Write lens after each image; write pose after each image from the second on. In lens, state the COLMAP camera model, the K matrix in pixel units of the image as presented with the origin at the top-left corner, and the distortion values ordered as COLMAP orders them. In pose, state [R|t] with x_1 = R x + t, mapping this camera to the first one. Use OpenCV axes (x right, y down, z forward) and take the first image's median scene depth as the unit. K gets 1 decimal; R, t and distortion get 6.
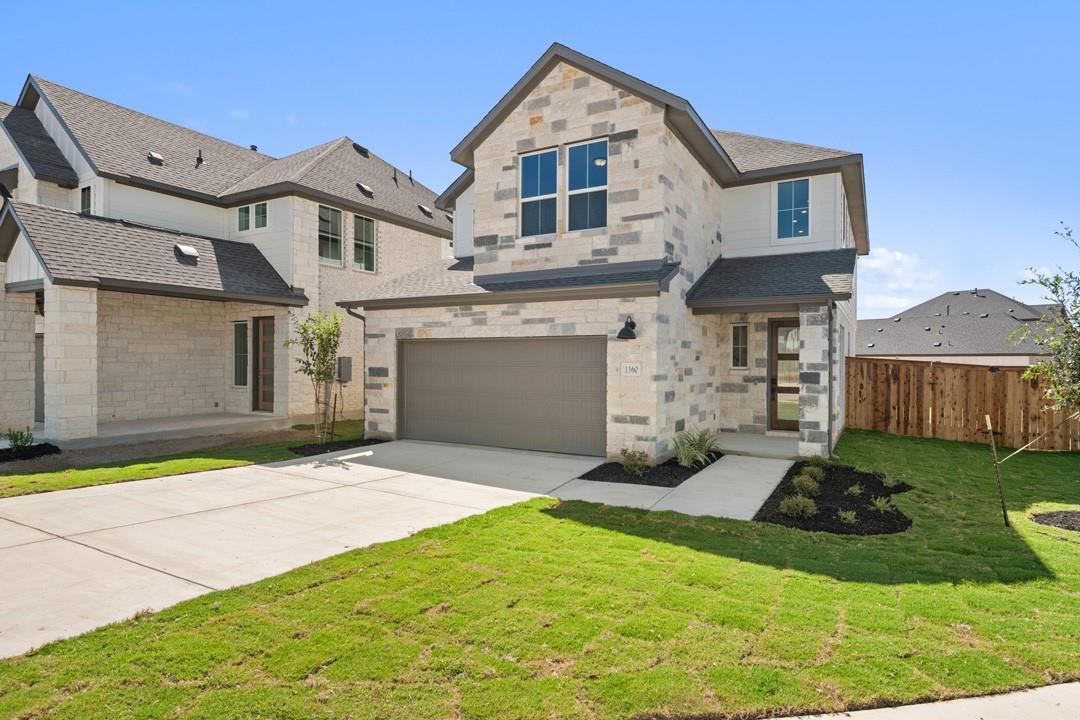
lens RADIAL K [[583.6, 0, 538.2], [0, 583.6, 359.2], [0, 0, 1]] dist [0.001791, 0.000060]
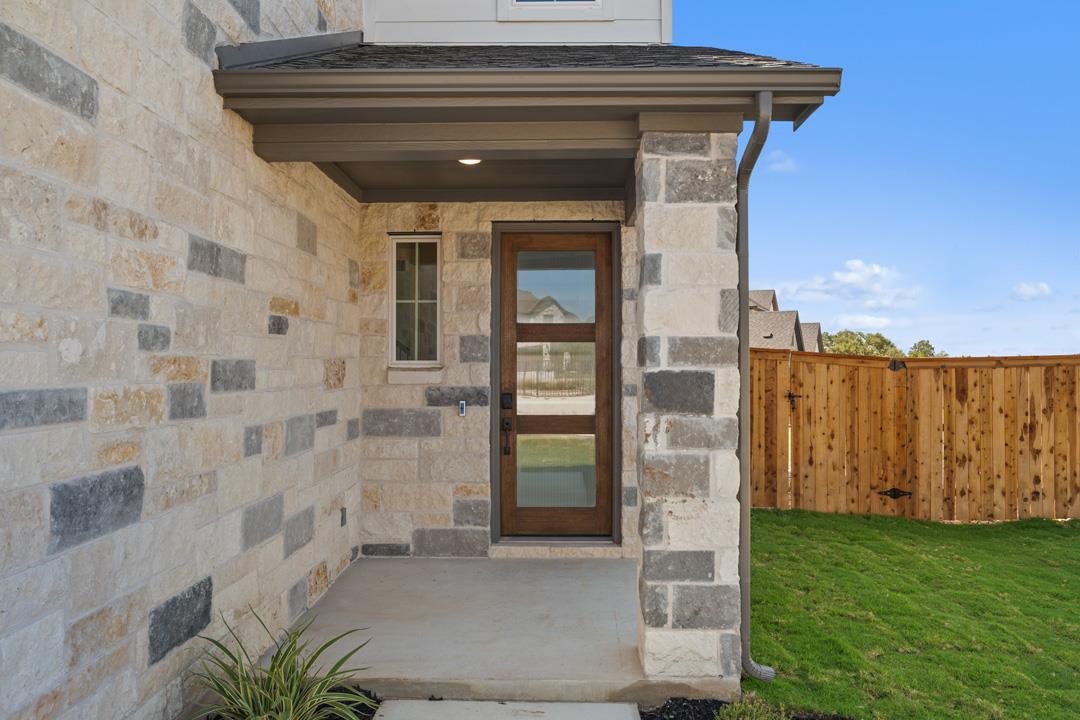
lens RADIAL K [[834.6, 0, 539.4], [0, 834.6, 359.1], [0, 0, 1]] dist [-0.003441, -0.000741]
pose [[0.871462, -0.001047, 0.490462, 0.171286], [0.002982, 0.999991, -0.003165, 0.014029], [-0.490454, 0.004221, 0.871457, 0.547665]]
